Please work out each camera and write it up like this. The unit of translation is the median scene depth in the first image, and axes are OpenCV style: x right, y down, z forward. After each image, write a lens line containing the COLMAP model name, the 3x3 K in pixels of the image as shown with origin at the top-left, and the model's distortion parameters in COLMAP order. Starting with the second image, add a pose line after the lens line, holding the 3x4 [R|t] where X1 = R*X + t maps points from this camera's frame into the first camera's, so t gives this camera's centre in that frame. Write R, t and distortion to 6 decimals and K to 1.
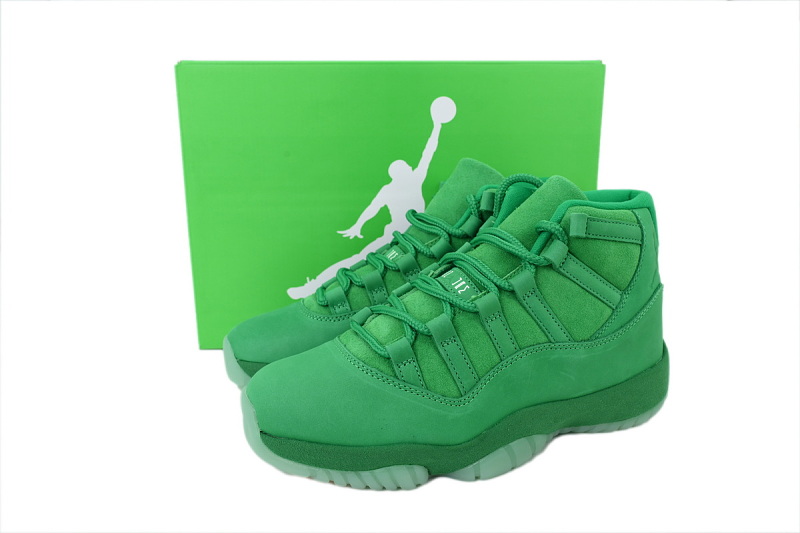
lens RADIAL K [[685.8, 0, 400.0], [0, 685.8, 266.5], [0, 0, 1]] dist [0.000447, -0.001127]
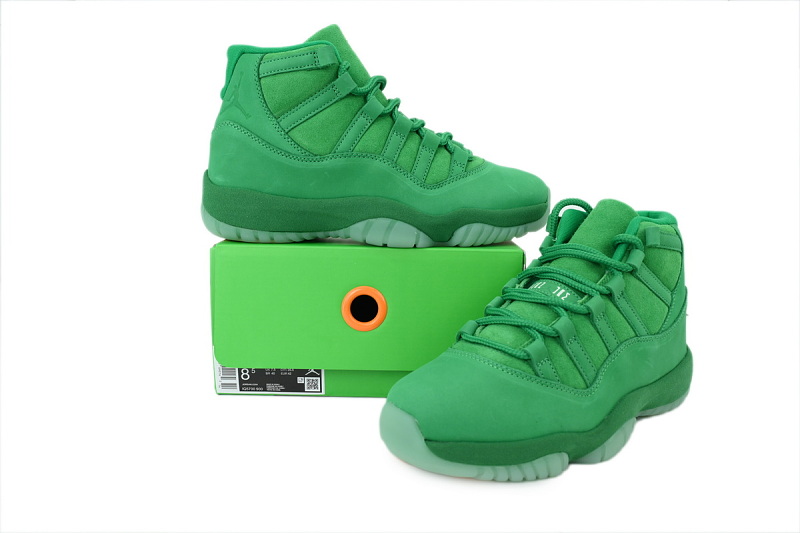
lens RADIAL K [[685.8, 0, 400.0], [0, 685.8, 266.5], [0, 0, 1]] dist [0.000447, -0.001127]
pose [[0.953843, -0.044952, 0.296923, -0.531414], [0.068074, 0.995361, -0.067990, 0.045496], [-0.292490, 0.085065, 0.952478, -0.008689]]
